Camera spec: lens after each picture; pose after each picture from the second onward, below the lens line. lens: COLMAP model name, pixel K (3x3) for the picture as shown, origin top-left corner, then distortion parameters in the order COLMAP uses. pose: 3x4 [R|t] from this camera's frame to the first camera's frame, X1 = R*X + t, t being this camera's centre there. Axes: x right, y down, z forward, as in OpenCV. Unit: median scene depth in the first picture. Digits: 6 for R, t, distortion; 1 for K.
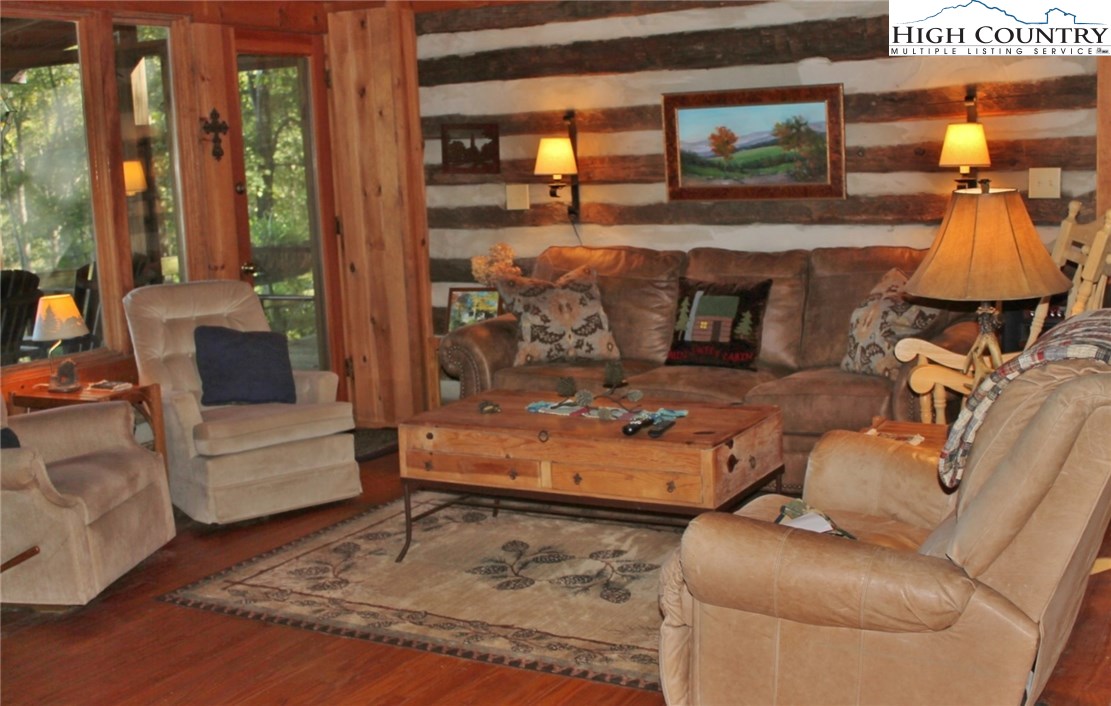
lens RADIAL K [[1355.7, 0, 556.1], [0, 1355.7, 313.2], [0, 0, 1]] dist [-0.067518, 0.038586]
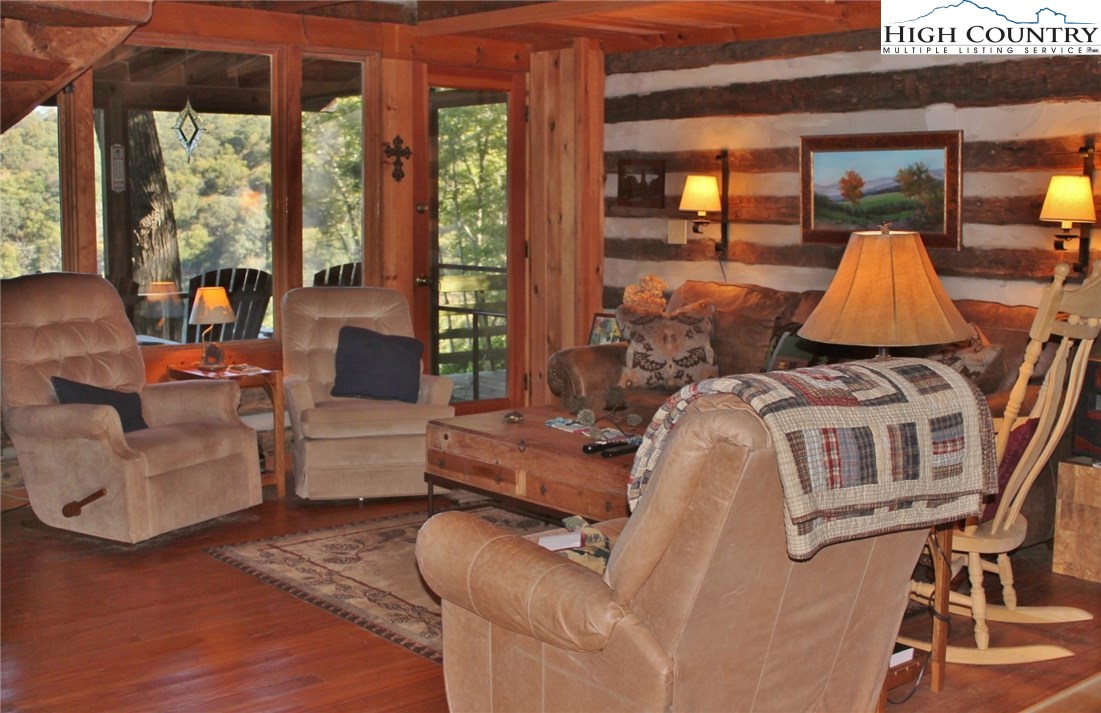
lens RADIAL K [[1319.1, 0, 551.5], [0, 1319.1, 318.8], [0, 0, 1]] dist [-0.062928, 0.029314]
pose [[0.937400, 0.080193, -0.338897, 0.251342], [-0.089525, 0.995913, -0.011965, 0.001268], [0.336552, 0.041556, 0.940747, 0.024753]]
